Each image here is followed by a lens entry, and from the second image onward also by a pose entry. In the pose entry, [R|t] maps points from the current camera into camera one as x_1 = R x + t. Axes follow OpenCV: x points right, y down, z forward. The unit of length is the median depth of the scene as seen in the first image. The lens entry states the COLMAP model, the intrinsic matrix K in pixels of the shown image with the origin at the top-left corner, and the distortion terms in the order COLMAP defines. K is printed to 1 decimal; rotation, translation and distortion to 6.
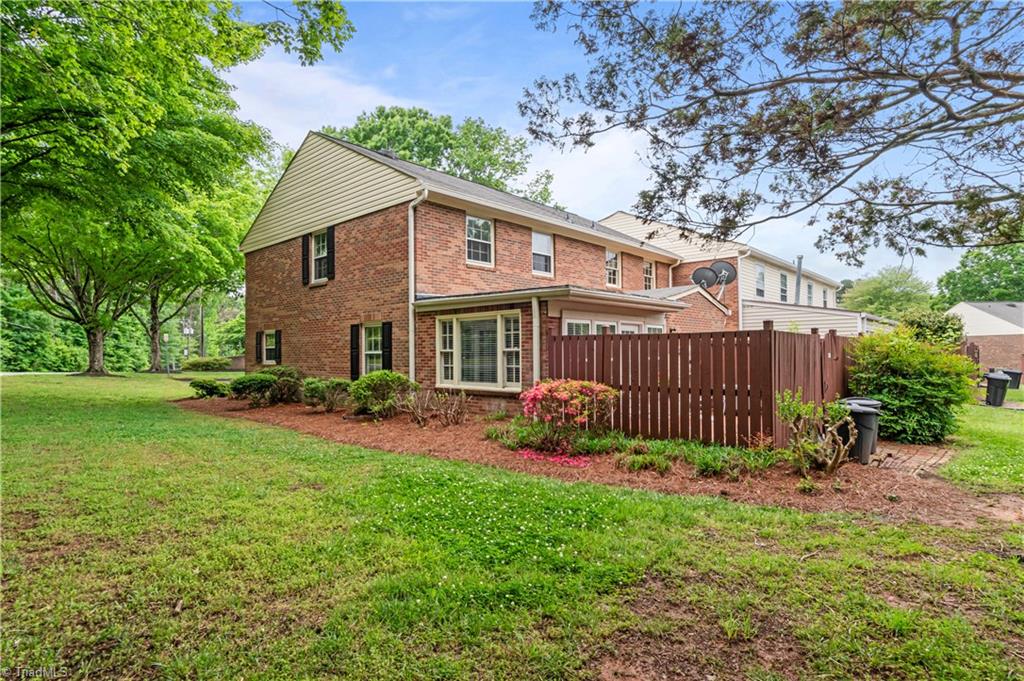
lens RADIAL K [[544.2, 0, 511.7], [0, 544.2, 345.4], [0, 0, 1]] dist [-0.002950, -0.000500]
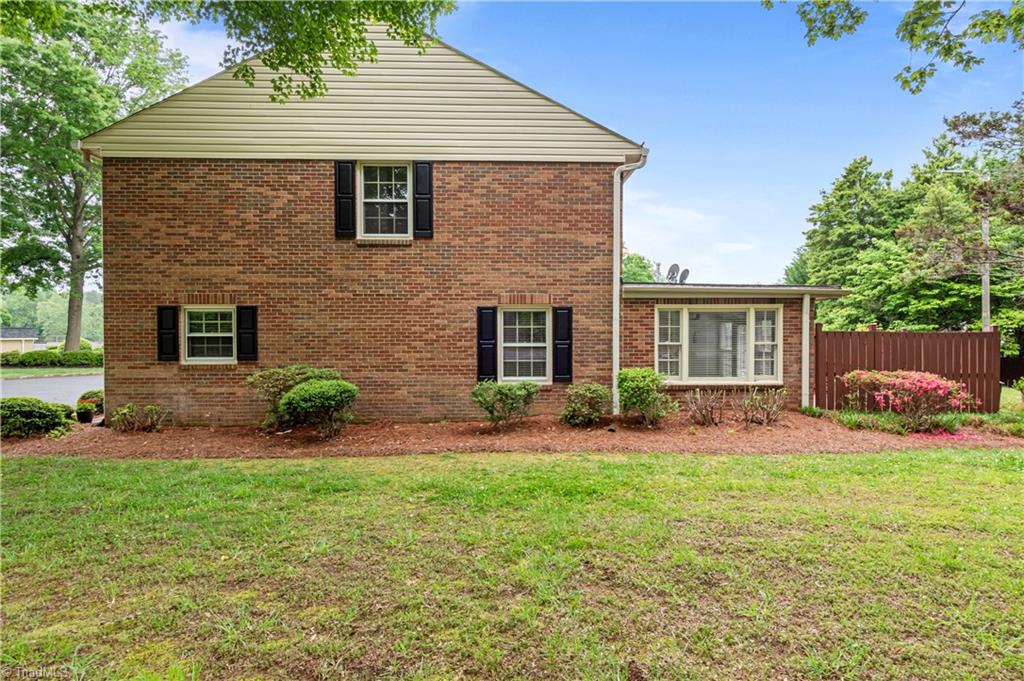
lens RADIAL K [[544.2, 0, 511.8], [0, 544.2, 346.7], [0, 0, 1]] dist [-0.002950, -0.000500]
pose [[0.697571, 0.003374, 0.716508, -0.891270], [-0.010502, 0.999930, 0.005515, 0.011699], [-0.716439, -0.011372, 0.697557, 0.526360]]
